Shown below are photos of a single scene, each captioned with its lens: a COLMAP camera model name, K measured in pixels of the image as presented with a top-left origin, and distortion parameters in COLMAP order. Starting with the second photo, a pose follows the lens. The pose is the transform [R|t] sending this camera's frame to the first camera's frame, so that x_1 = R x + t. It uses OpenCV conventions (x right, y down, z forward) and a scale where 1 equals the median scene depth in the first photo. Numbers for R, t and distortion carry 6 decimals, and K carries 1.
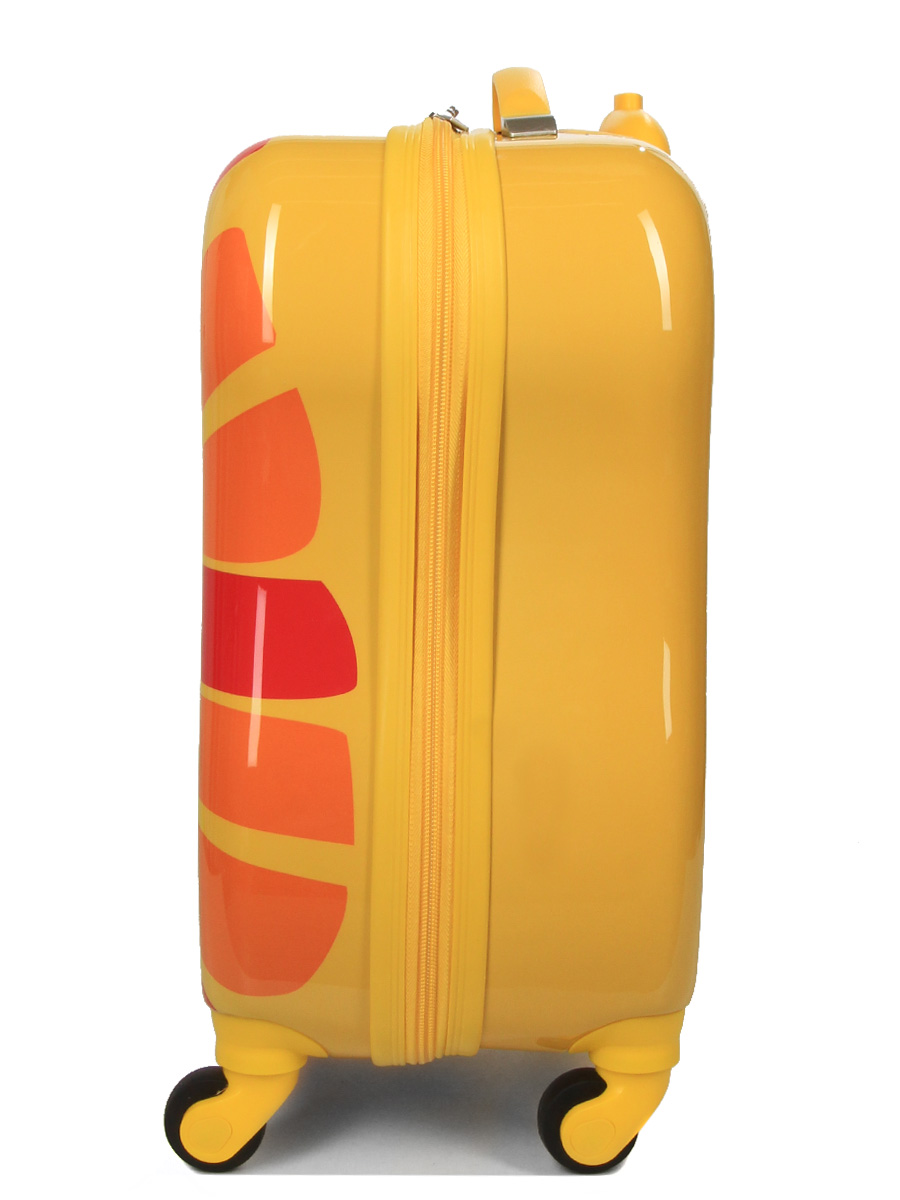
lens RADIAL K [[805.4, 0, 413.5], [0, 805.4, 599.8], [0, 0, 1]] dist [-0.048901, -0.001170]
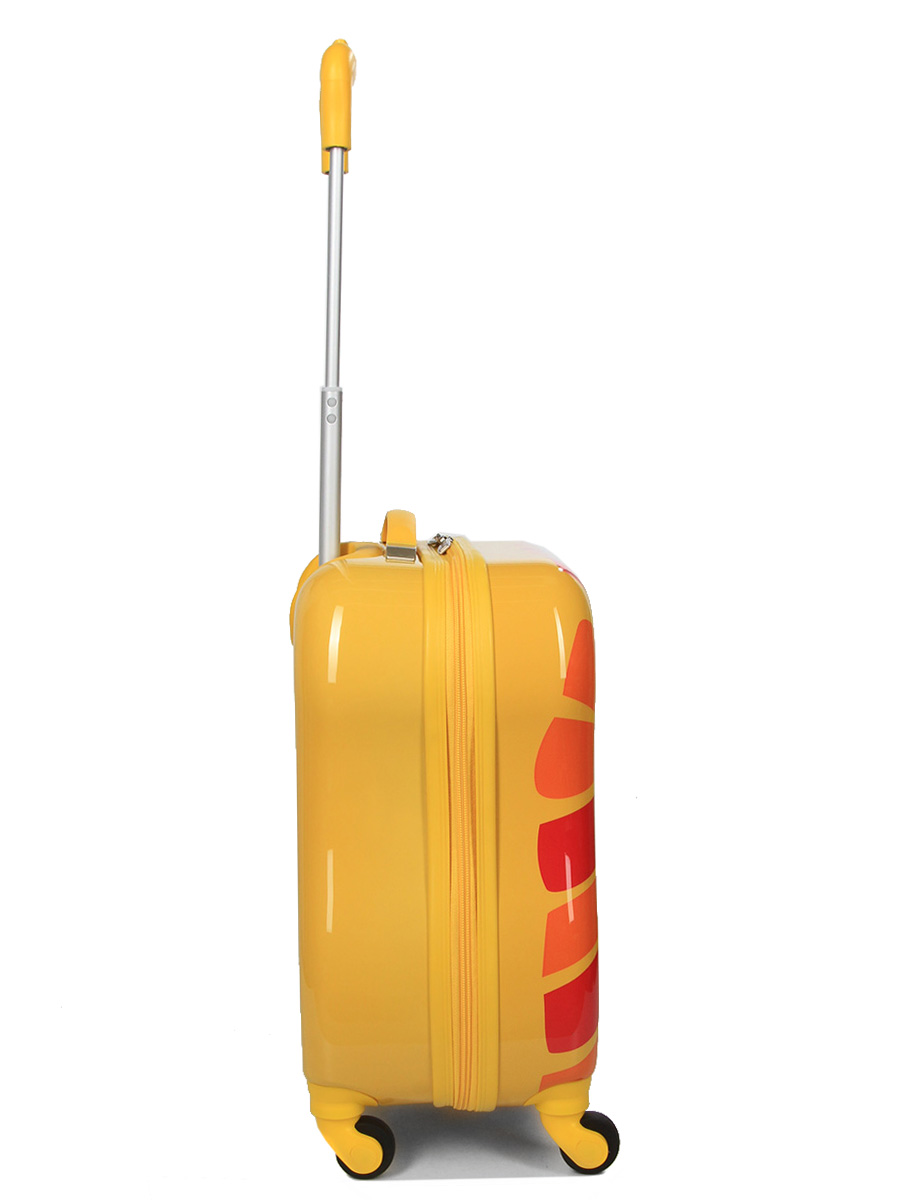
lens RADIAL K [[808.7, 0, 450.0], [0, 808.7, 600.0], [0, 0, 1]] dist [-0.003445, -0.000737]
pose [[0.998349, -0.044242, 0.036621, -0.043898], [0.044896, 0.998843, -0.017240, -0.495149], [-0.035816, 0.018856, 0.999181, -0.788706]]
